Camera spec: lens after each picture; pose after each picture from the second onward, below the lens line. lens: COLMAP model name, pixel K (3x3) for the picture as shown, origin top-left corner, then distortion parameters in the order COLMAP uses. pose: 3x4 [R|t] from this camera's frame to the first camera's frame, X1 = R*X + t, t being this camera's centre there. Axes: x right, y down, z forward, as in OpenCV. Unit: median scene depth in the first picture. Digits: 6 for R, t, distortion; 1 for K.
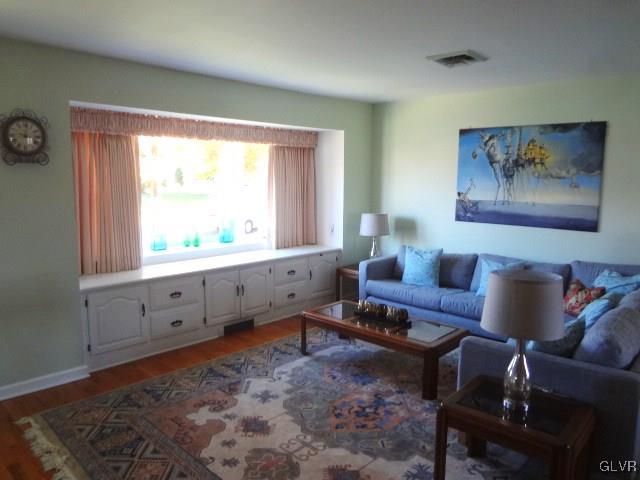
lens RADIAL K [[481.5, 0, 320.0], [0, 481.5, 240.0], [0, 0, 1]] dist [-0.012543, 0.004771]
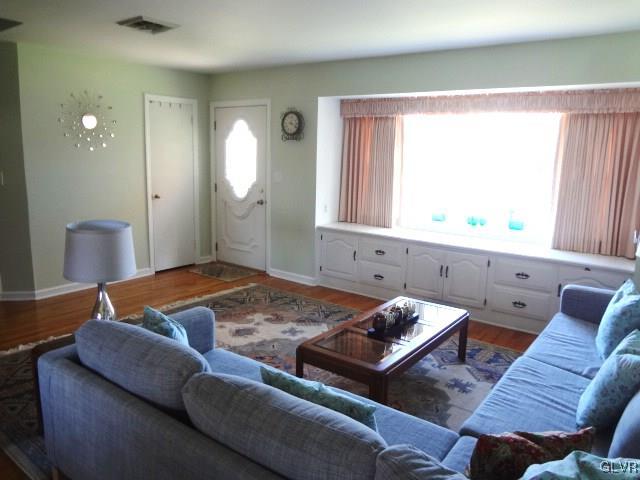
lens RADIAL K [[481.5, 0, 320.0], [0, 481.5, 240.0], [0, 0, 1]] dist [-0.012543, 0.004771]
pose [[0.124779, 0.176629, -0.976336, 0.873340], [-0.157114, 0.975129, 0.156331, -0.081007], [0.979666, 0.133890, 0.149426, 0.729765]]
